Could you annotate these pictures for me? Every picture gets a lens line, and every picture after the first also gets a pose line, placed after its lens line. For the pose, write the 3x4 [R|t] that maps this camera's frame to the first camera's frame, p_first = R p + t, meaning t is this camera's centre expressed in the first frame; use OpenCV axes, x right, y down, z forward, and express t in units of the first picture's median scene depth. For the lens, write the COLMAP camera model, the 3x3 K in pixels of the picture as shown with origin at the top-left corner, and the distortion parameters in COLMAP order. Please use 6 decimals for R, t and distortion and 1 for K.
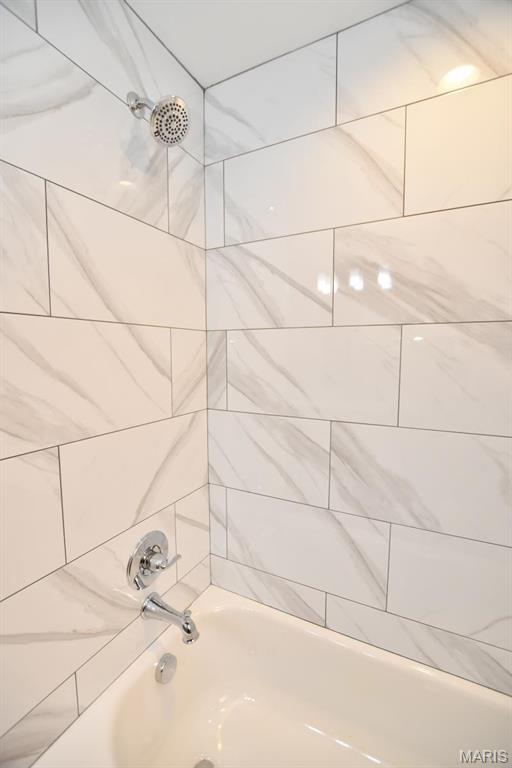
lens RADIAL K [[339.3, 0, 256.0], [0, 339.3, 384.0], [0, 0, 1]] dist [-0.020586, 0.001088]
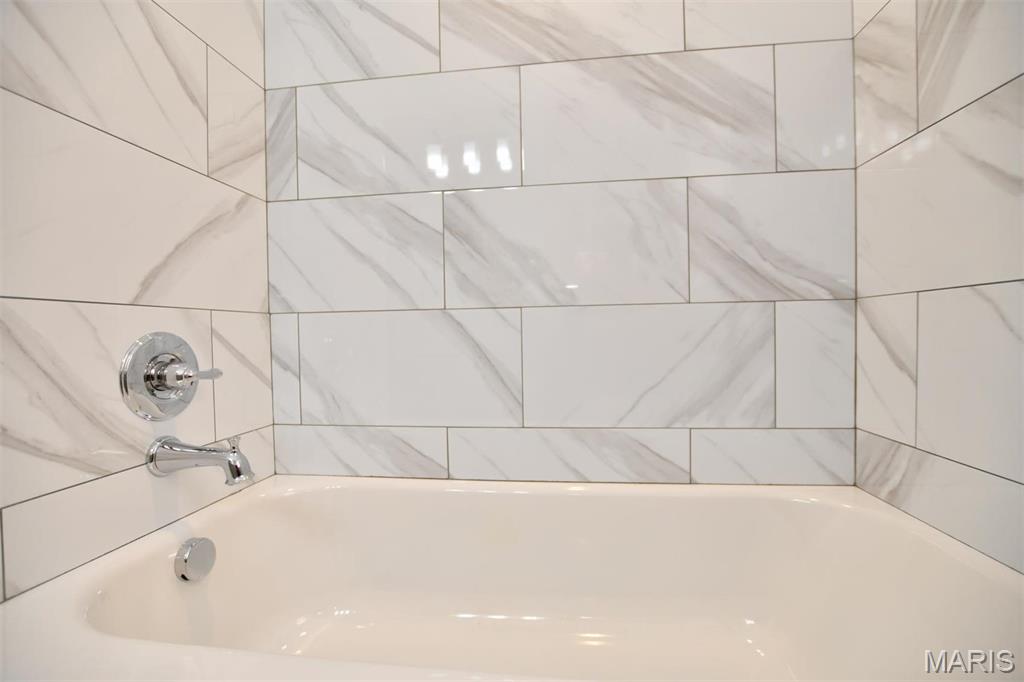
lens RADIAL K [[452.3, 0, 512.0], [0, 452.3, 341.0], [0, 0, 1]] dist [-0.020586, 0.001088]
pose [[0.937432, -0.022391, 0.347448, 0.000890], [0.052479, 0.995616, -0.077431, 0.518849], [-0.344191, 0.090820, 0.934497, 0.002099]]
